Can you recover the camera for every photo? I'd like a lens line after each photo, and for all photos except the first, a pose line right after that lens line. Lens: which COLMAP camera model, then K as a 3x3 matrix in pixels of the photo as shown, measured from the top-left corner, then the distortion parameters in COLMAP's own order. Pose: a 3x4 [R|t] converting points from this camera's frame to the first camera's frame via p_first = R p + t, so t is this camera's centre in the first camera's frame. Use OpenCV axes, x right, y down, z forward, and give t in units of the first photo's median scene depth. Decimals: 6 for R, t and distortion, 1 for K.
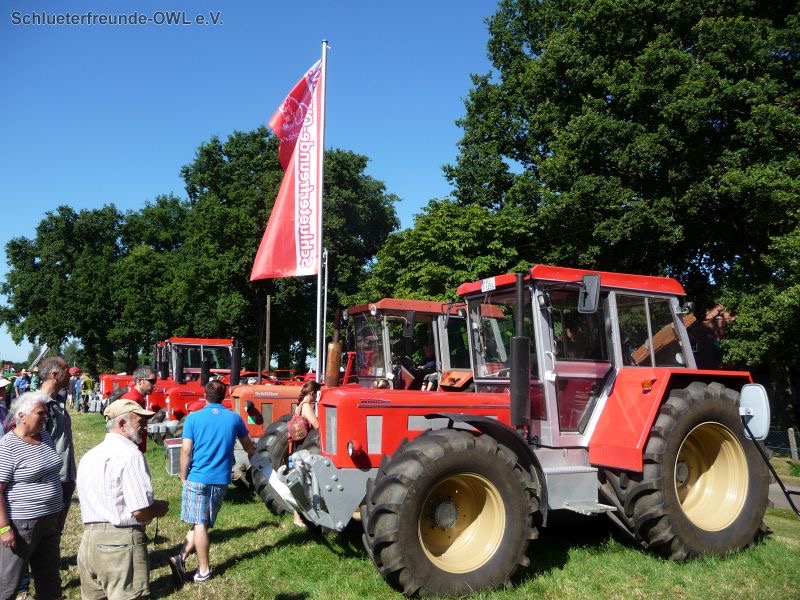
lens RADIAL K [[697.3, 0, 400.0], [0, 697.3, 300.0], [0, 0, 1]] dist [-0.004215, 0.000180]
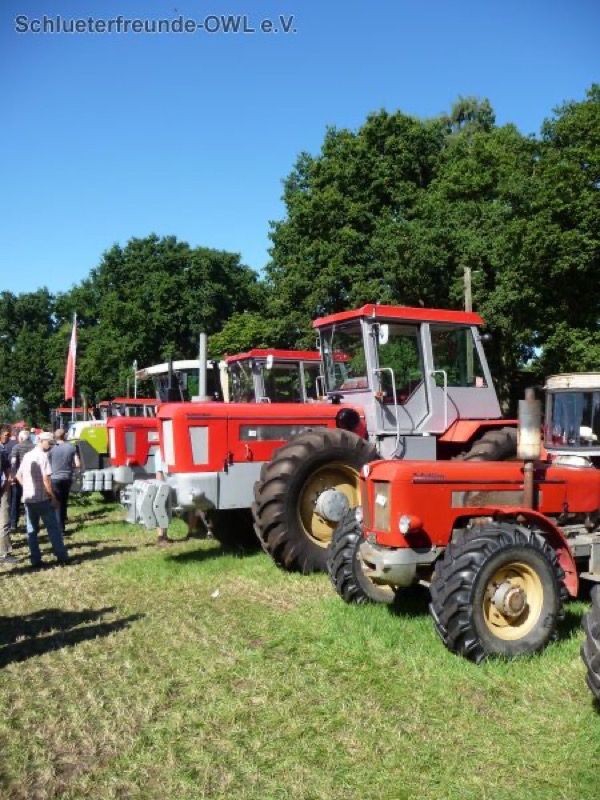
lens RADIAL K [[697.3, 0, 300.0], [0, 697.3, 400.0], [0, 0, 1]] dist [-0.004215, 0.000180]
pose [[0.997979, -0.011498, -0.062501, 0.134137], [0.015774, 0.997536, 0.068359, -0.026461], [0.061561, -0.069207, 0.995701, -0.248524]]
